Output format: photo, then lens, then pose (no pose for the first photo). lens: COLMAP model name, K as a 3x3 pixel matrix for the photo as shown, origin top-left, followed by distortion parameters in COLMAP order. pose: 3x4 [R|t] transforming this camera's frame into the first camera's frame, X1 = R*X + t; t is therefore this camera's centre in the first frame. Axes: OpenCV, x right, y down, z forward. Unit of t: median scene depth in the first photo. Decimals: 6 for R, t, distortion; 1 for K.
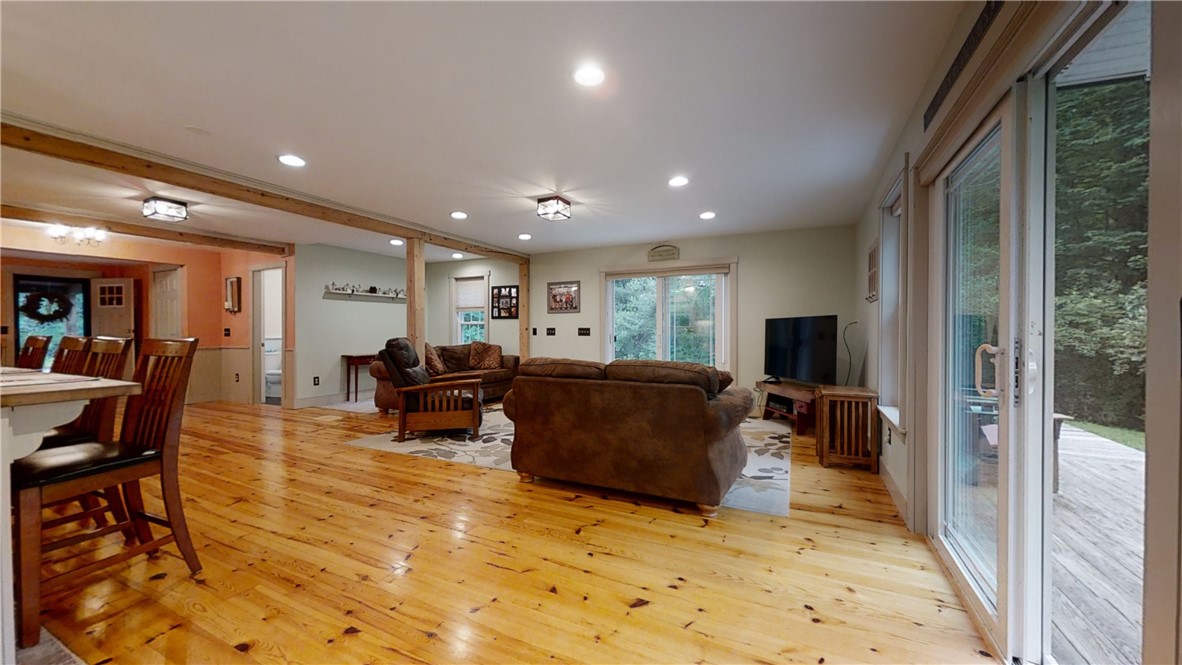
lens RADIAL K [[433.7, 0, 590.9], [0, 433.7, 337.8], [0, 0, 1]] dist [0.001790, -0.000753]
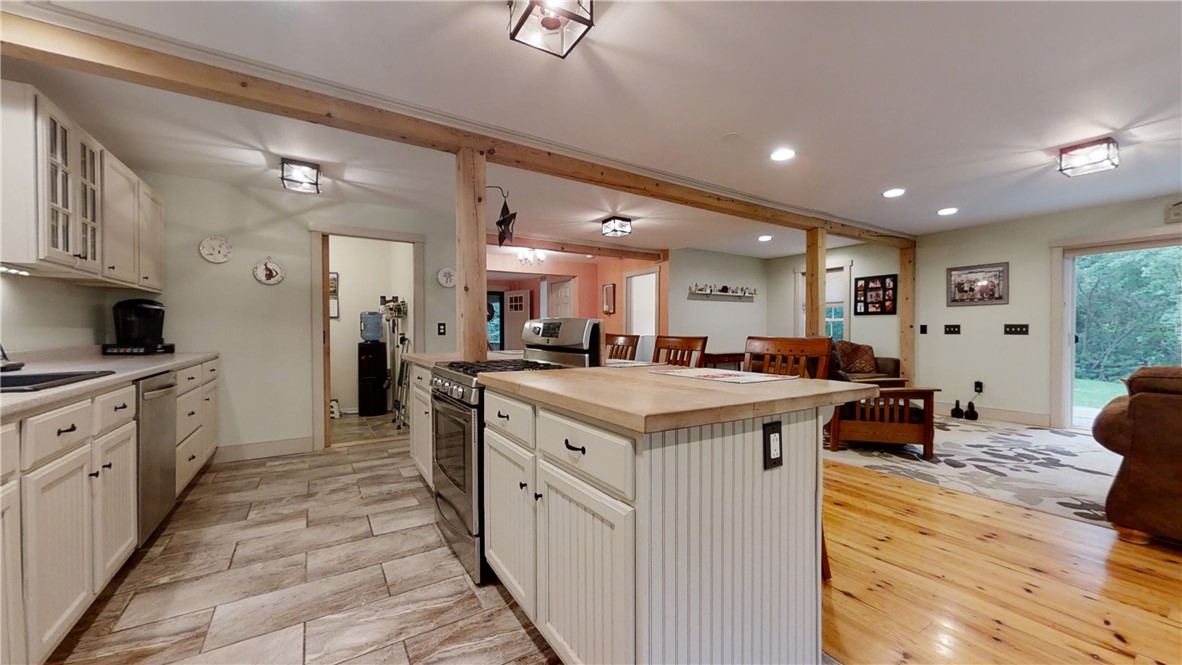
lens RADIAL K [[433.7, 0, 590.5], [0, 433.7, 335.9], [0, 0, 1]] dist [0.001790, -0.000753]
pose [[0.855125, 0.004934, -0.518398, -0.267890], [-0.005489, 0.999985, 0.000463, 0.000888], [0.518392, 0.002449, 0.855139, -0.028462]]
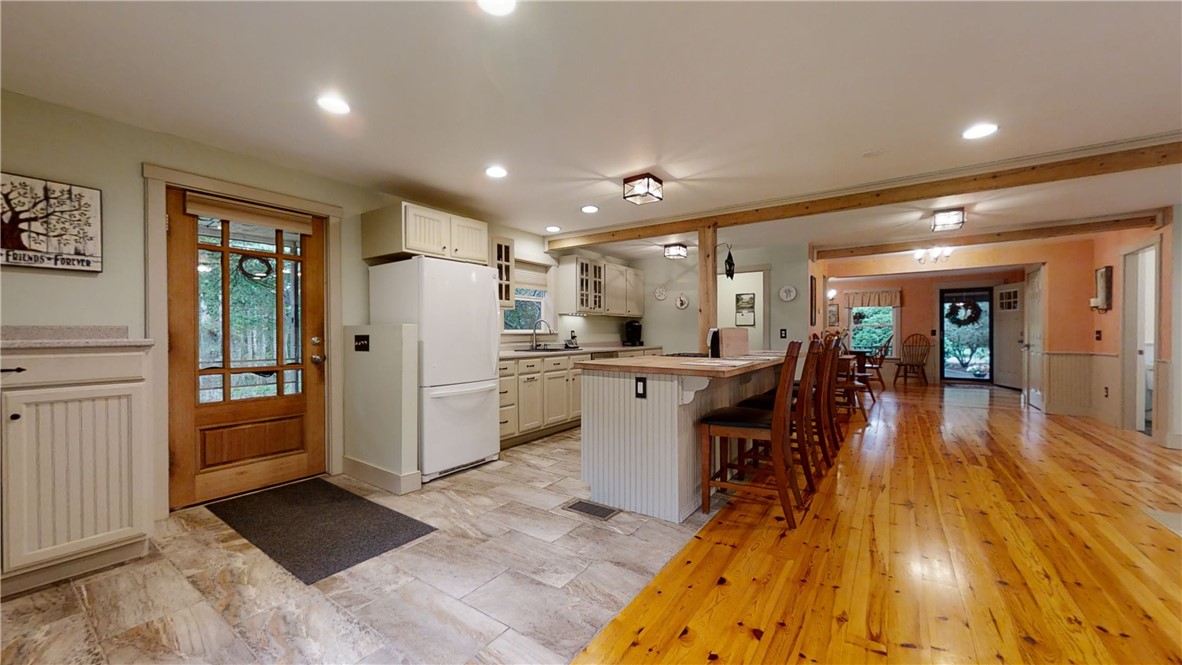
lens RADIAL K [[433.7, 0, 590.8], [0, 433.7, 333.1], [0, 0, 1]] dist [0.001790, -0.000753]
pose [[-0.155237, -0.001901, -0.987875, 0.126759], [-0.012811, 0.999918, 0.000089, -0.004161], [0.987794, 0.012670, -0.155249, 0.192355]]
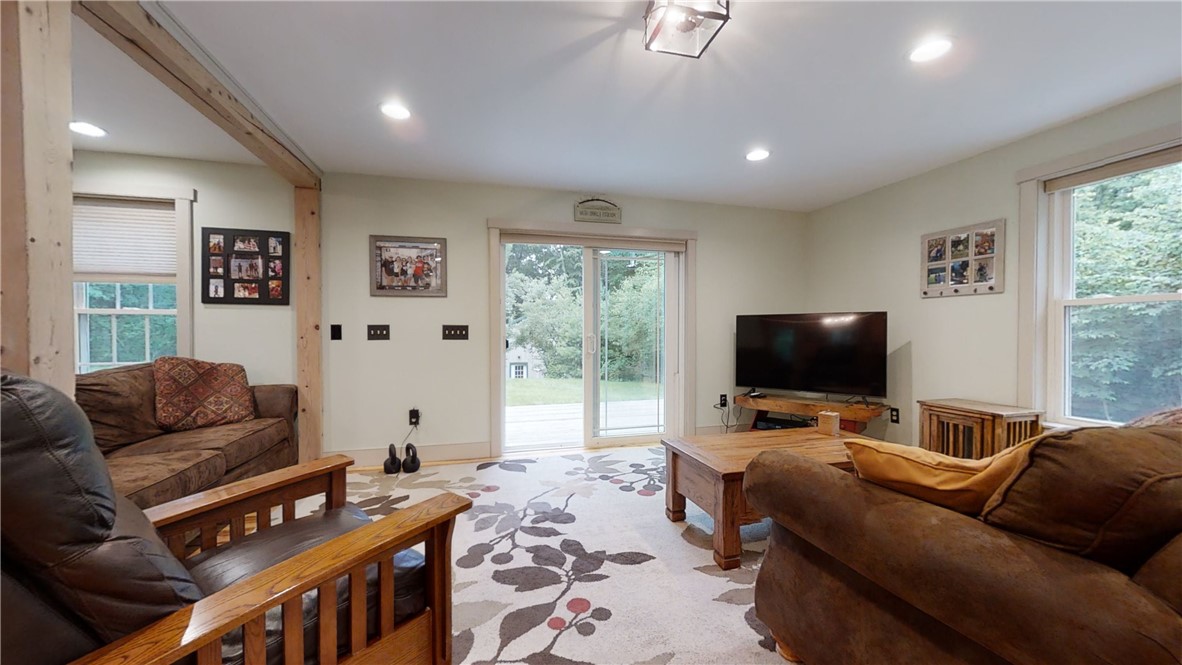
lens RADIAL K [[433.7, 0, 590.7], [0, 433.7, 335.2], [0, 0, 1]] dist [0.001790, -0.000753]
pose [[0.749922, -0.008735, 0.661468, -0.262433], [0.011313, 0.999936, 0.000379, -0.008838], [-0.661429, 0.007198, 0.749973, 0.493425]]
